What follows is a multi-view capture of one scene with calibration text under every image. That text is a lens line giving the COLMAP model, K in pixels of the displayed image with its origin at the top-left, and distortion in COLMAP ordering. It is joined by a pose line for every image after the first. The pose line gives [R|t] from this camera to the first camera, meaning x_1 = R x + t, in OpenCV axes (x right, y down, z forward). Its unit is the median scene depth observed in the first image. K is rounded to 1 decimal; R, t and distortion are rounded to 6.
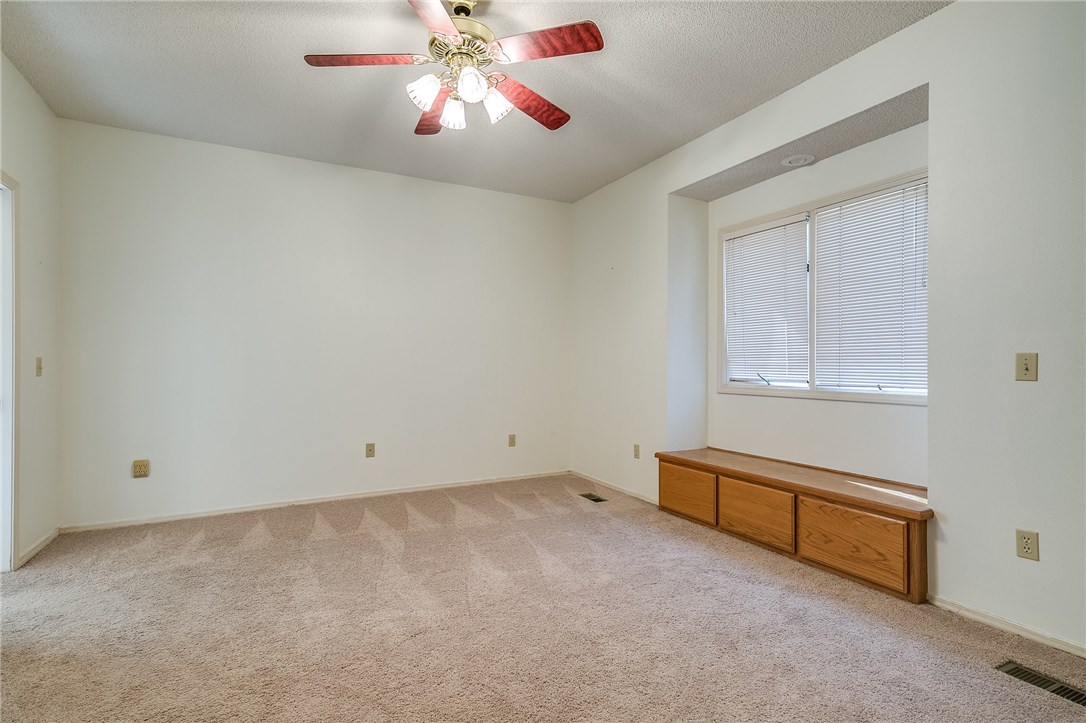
lens RADIAL K [[526.9, 0, 545.0], [0, 526.9, 365.8], [0, 0, 1]] dist [0.015612, -0.003521]
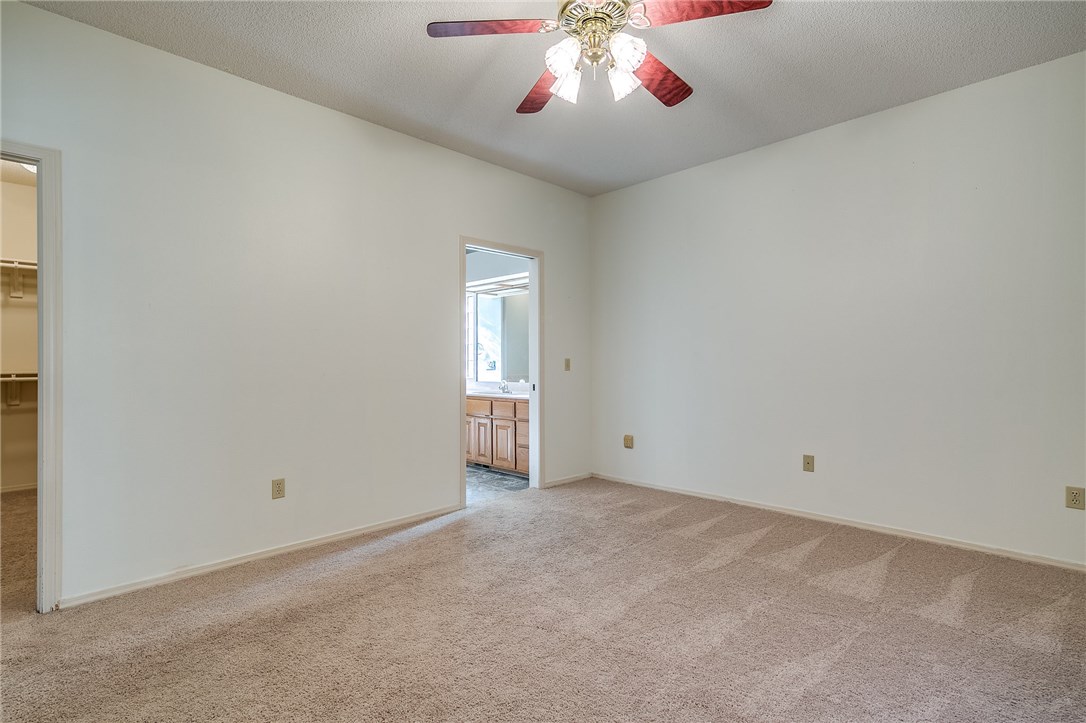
lens RADIAL K [[526.9, 0, 543.7], [0, 526.9, 355.9], [0, 0, 1]] dist [0.015612, -0.003521]
pose [[0.302572, -0.009965, -0.953074, 0.467712], [-0.000610, 0.999943, -0.010649, -0.006119], [0.953126, 0.003803, 0.302549, 0.435802]]
